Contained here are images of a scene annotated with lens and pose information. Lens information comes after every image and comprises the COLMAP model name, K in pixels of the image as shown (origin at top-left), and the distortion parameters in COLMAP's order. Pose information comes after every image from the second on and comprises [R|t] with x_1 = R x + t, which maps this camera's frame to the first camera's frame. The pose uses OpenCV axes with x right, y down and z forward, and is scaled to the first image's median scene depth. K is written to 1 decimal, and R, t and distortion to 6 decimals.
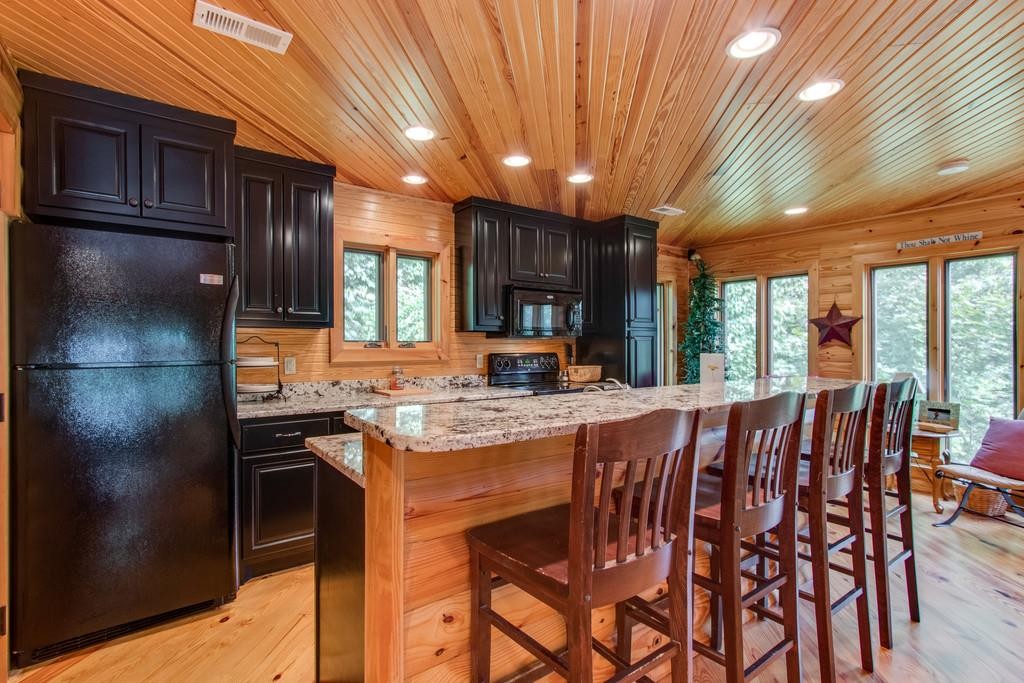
lens RADIAL K [[475.9, 0, 505.7], [0, 475.9, 346.3], [0, 0, 1]] dist [-0.001776, -0.000271]
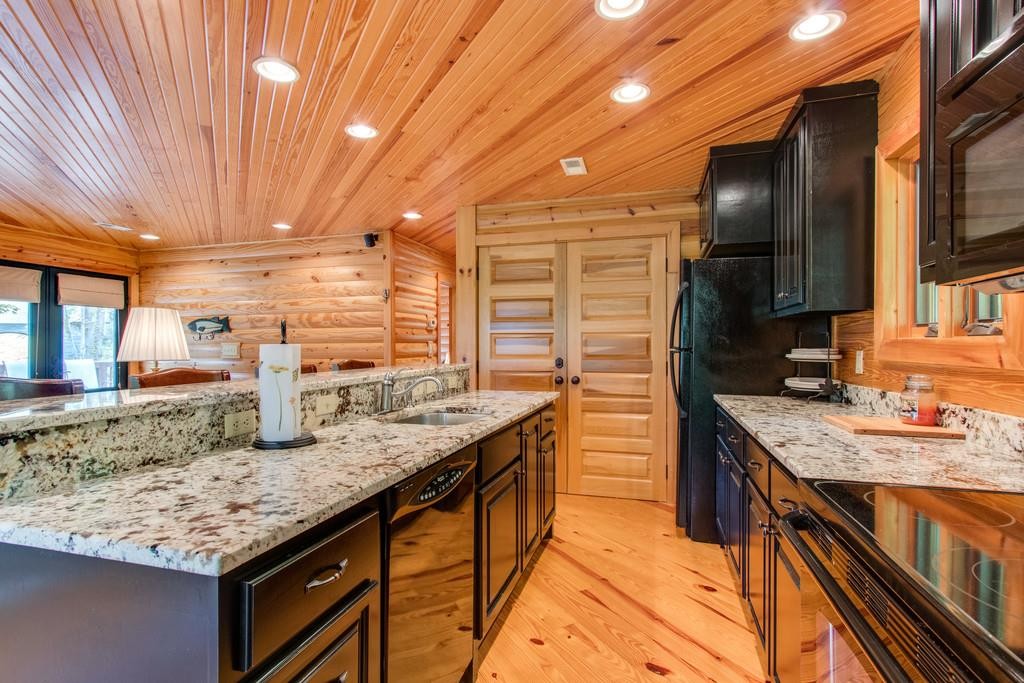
lens RADIAL K [[502.6, 0, 505.8], [0, 502.6, 343.9], [0, 0, 1]] dist [0.002363, 0.000538]
pose [[-0.794588, -0.000446, -0.607148, 0.371439], [-0.000624, 1.000000, 0.000081, 0.010008], [0.607148, 0.000443, -0.794588, 1.046876]]
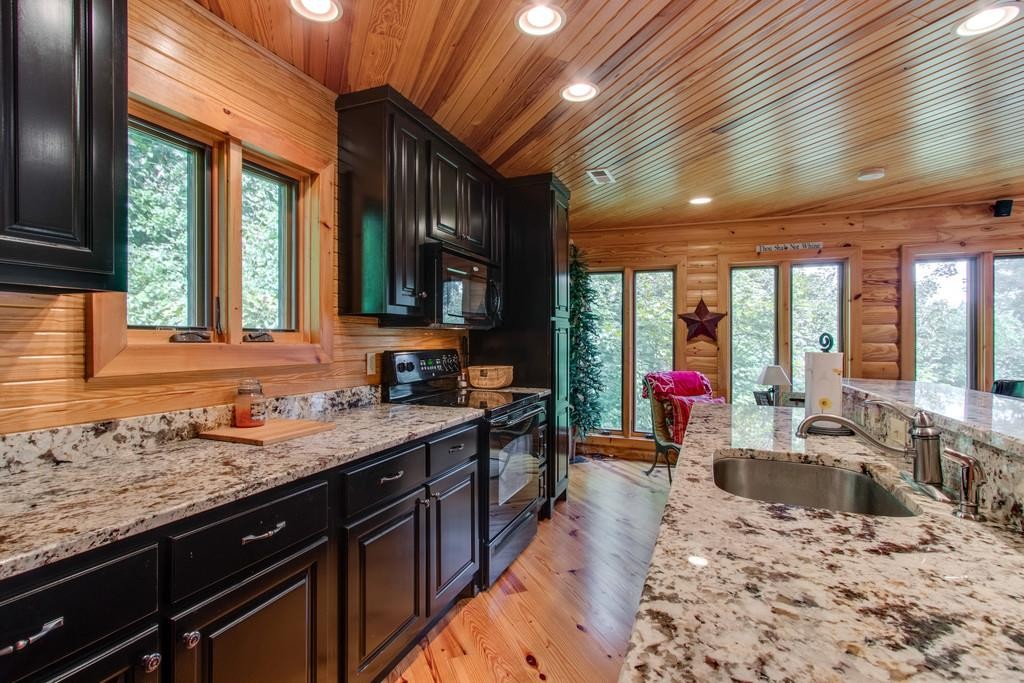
lens RADIAL K [[477.2, 0, 512.0], [0, 477.2, 341.5], [0, 0, 1]] dist [0.001695, 0.000598]
pose [[0.851402, 0.003018, 0.524505, -0.233531], [-0.005857, 0.999976, 0.003753, -0.001096], [-0.524481, -0.006267, 0.851399, 0.390459]]
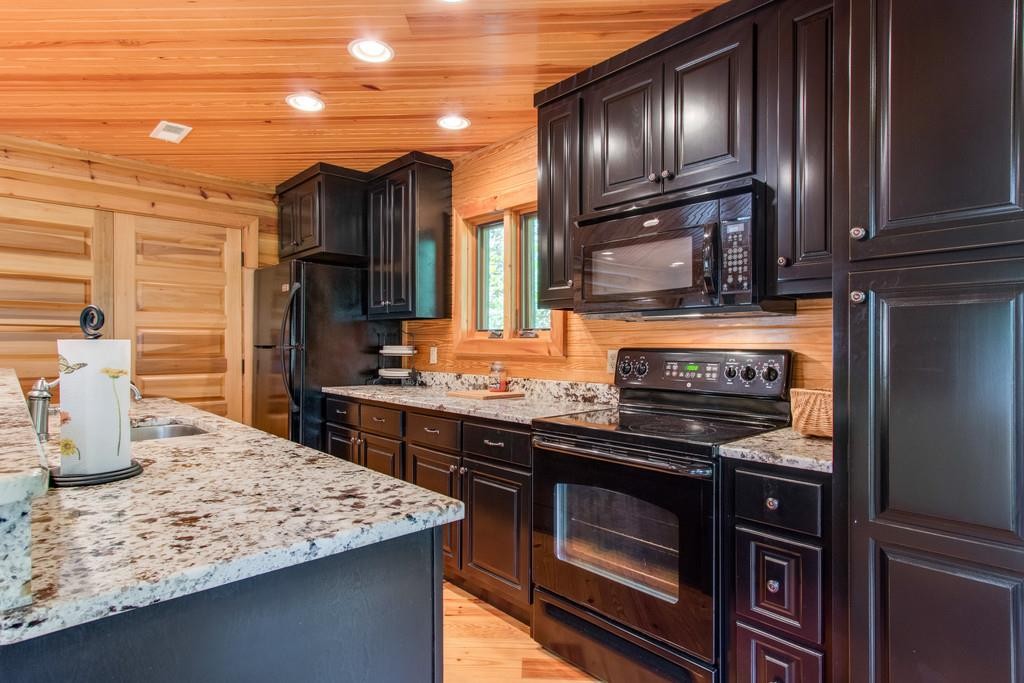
lens RADIAL K [[542.1, 0, 509.1], [0, 542.1, 344.8], [0, 0, 1]] dist [0.000712, 0.000457]
pose [[0.118836, 0.003307, -0.992908, 0.599310], [-0.005855, 0.999979, 0.002630, 0.011046], [0.992897, 0.005501, 0.118853, 0.831419]]
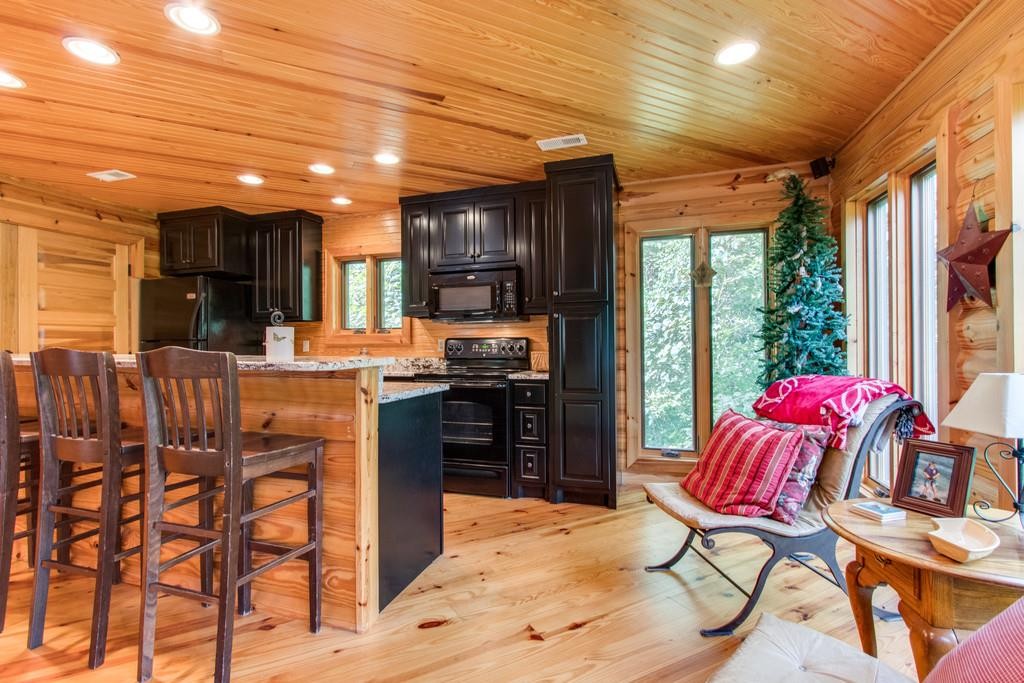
lens RADIAL K [[459.7, 0, 505.9], [0, 459.7, 342.4], [0, 0, 1]] dist [-0.004542, -0.000207]
pose [[0.589246, -0.008365, -0.807910, 0.901296], [0.003576, 0.999964, -0.007745, 0.034439], [0.807946, 0.001675, 0.589254, 0.529752]]
